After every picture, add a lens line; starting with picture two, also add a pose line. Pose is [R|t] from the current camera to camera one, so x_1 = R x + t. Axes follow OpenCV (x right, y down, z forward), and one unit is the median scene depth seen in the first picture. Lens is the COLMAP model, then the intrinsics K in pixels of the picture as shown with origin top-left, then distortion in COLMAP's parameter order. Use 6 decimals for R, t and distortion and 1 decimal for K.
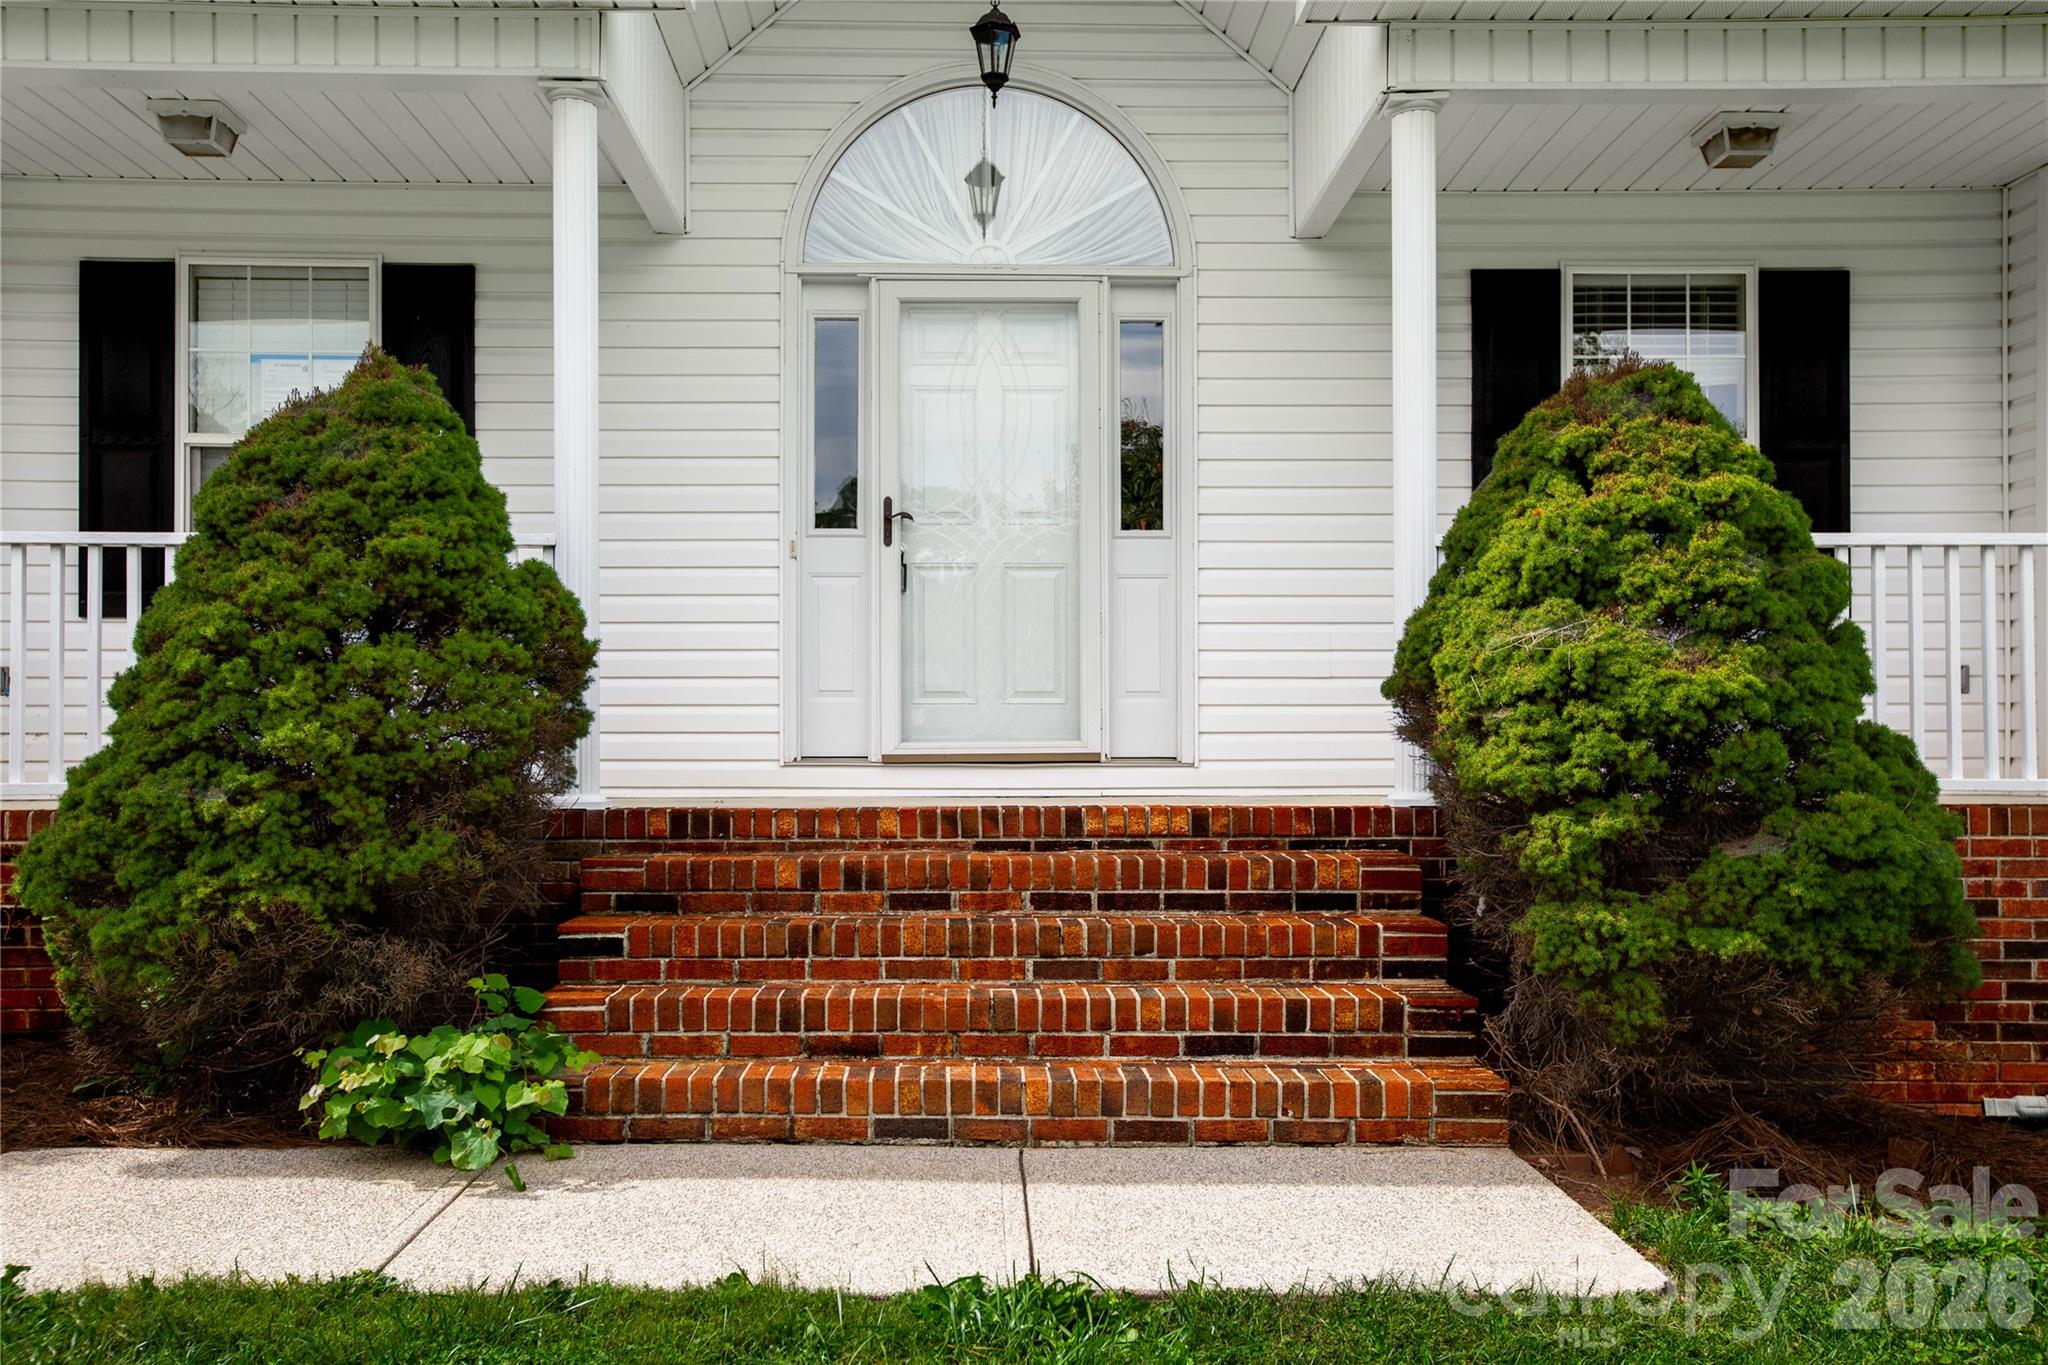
lens RADIAL K [[2004.0, 0, 1021.9], [0, 2004.0, 675.8], [0, 0, 1]] dist [0.020497, 0.000000]
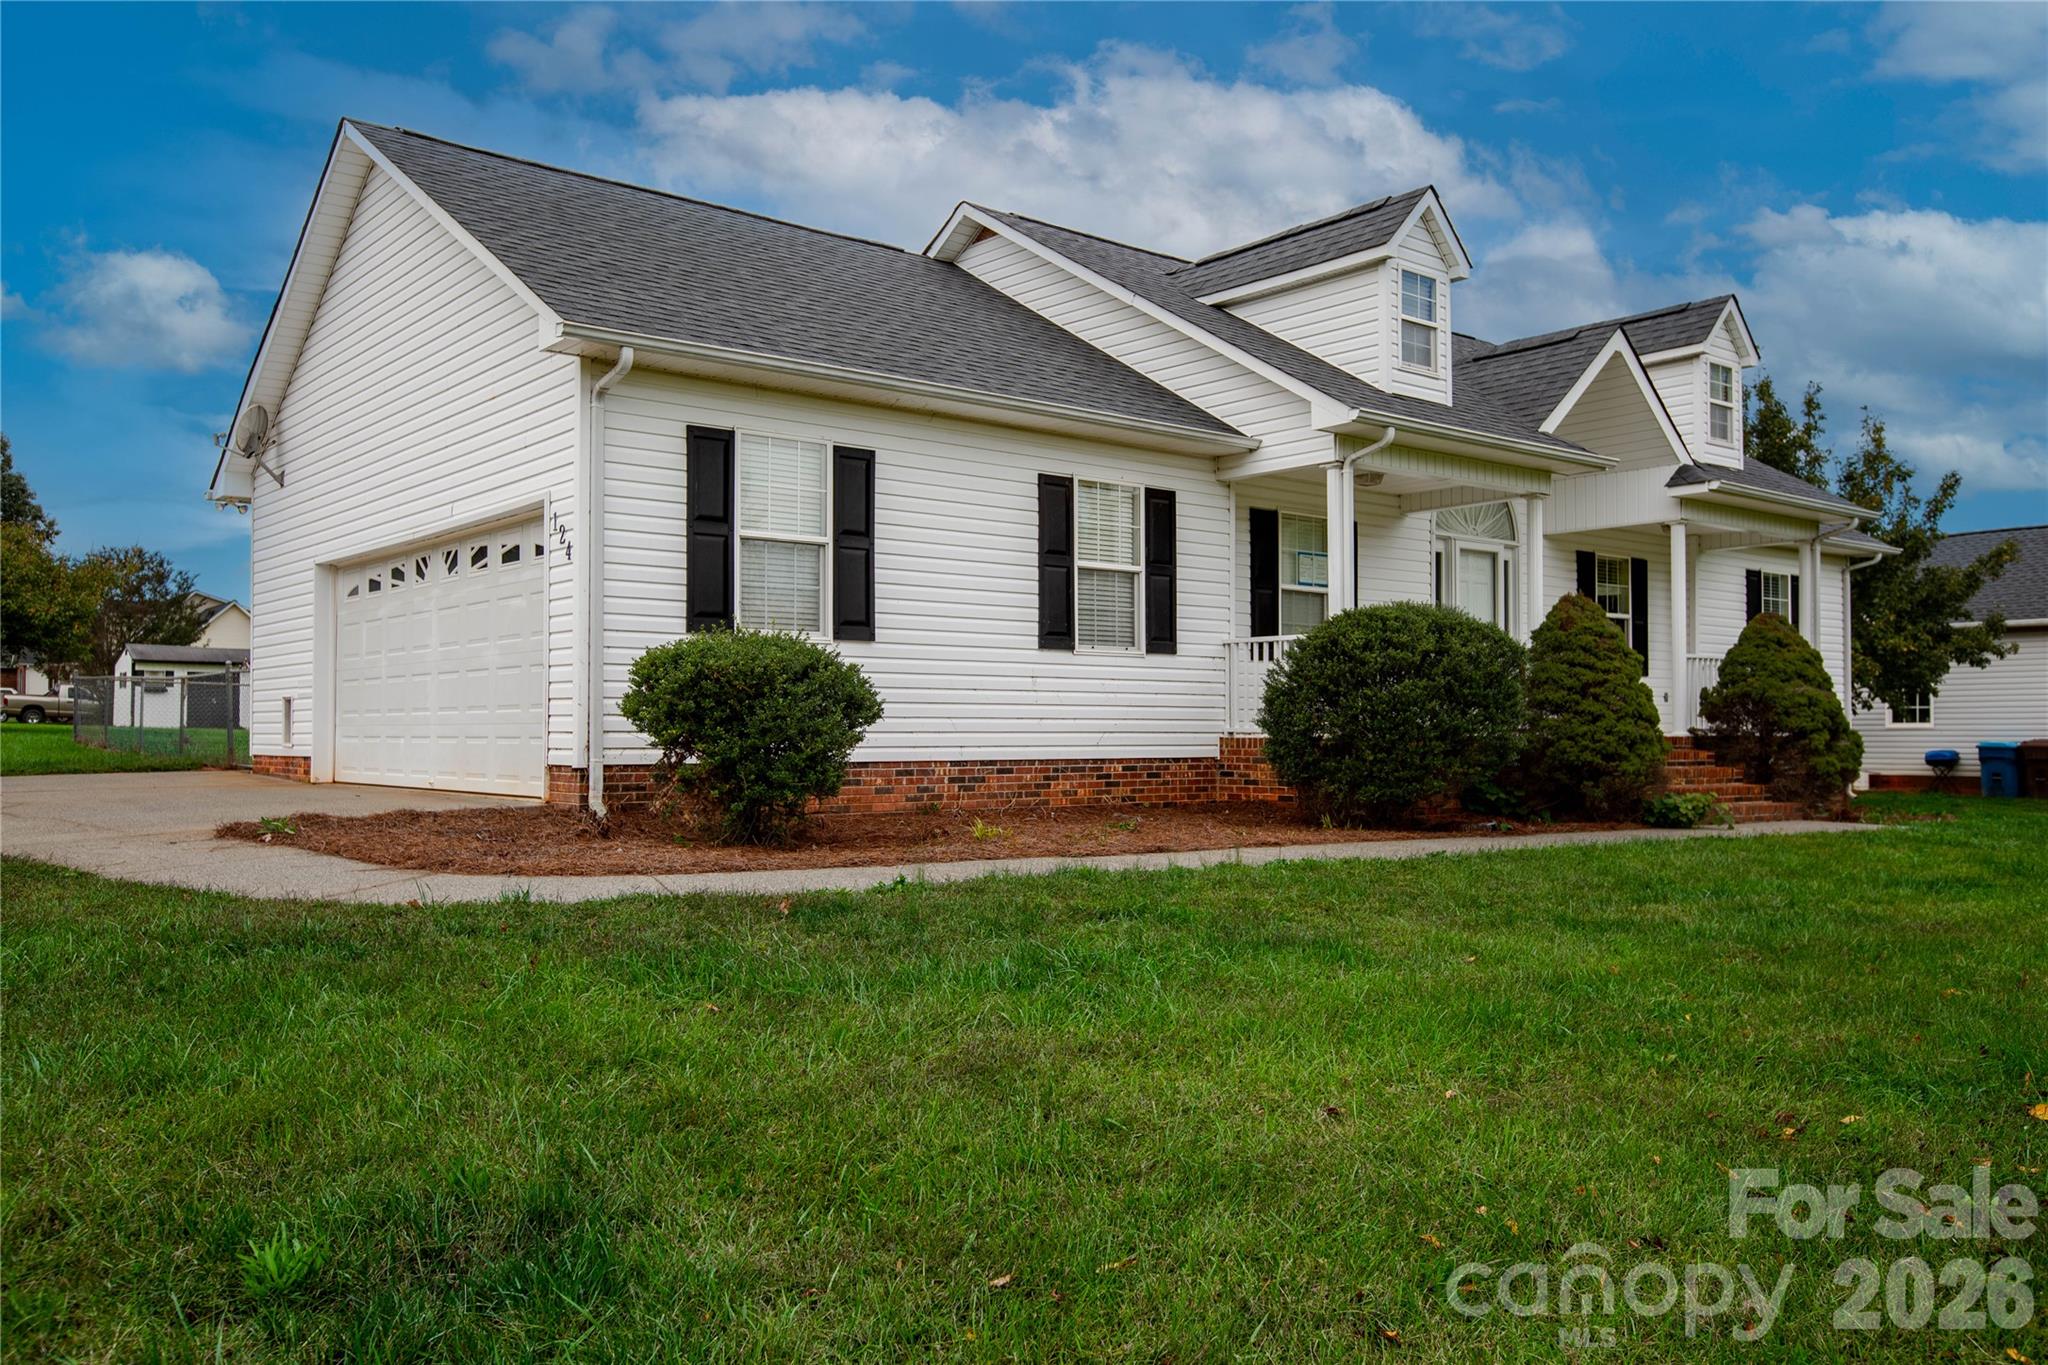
lens RADIAL K [[1623.5, 0, 1026.7], [0, 1623.5, 692.4], [0, 0, 1]] dist [-0.013976, 0.004913]
pose [[0.789084, 0.018180, 0.614016, -2.596018], [-0.021819, 0.999761, -0.001562, 0.020961], [-0.613898, -0.012165, 0.789292, -0.460229]]
